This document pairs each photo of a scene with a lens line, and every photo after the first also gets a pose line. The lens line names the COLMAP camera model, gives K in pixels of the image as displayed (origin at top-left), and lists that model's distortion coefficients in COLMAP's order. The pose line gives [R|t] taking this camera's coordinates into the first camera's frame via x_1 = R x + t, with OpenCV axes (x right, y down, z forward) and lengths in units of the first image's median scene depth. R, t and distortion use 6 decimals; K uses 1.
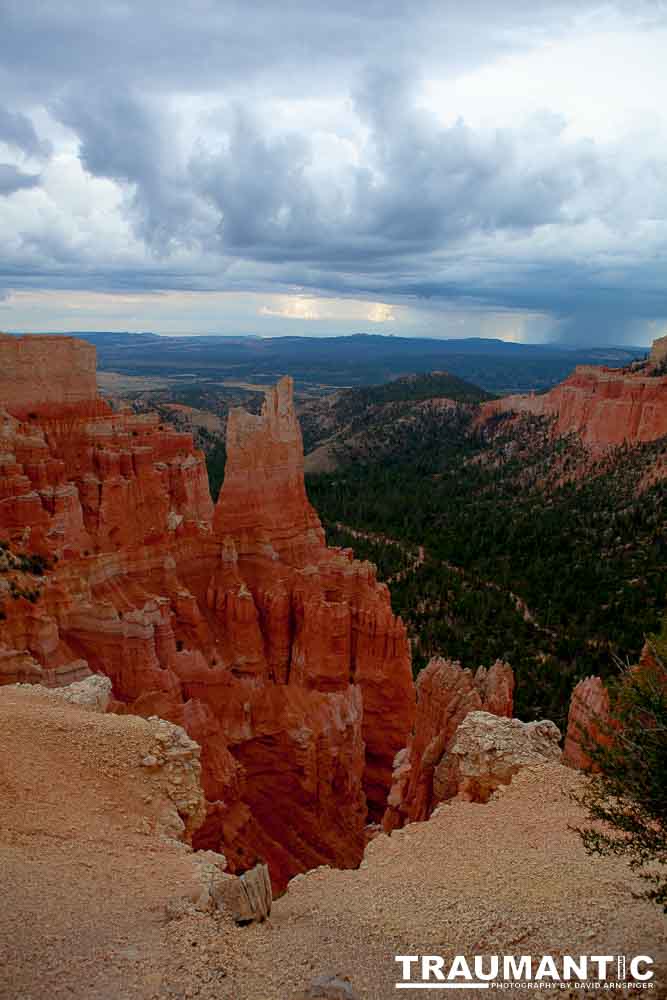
lens RADIAL K [[689.8, 0, 333.5], [0, 689.8, 500.0], [0, 0, 1]] dist [-0.110974, 0.083493]
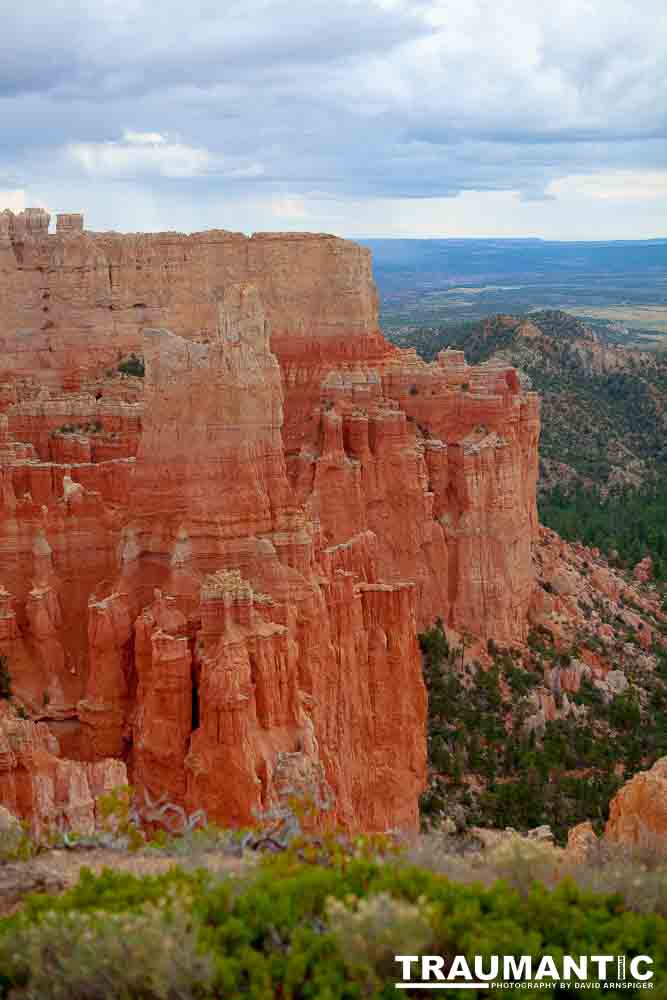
lens RADIAL K [[1199.3, 0, 333.5], [0, 1199.3, 500.0], [0, 0, 1]] dist [-0.031435, -0.017273]
pose [[0.818831, 0.102516, -0.564807, 0.631033], [-0.117973, 0.992974, 0.009200, -0.001585], [0.561782, 0.059098, 0.825172, 0.151249]]
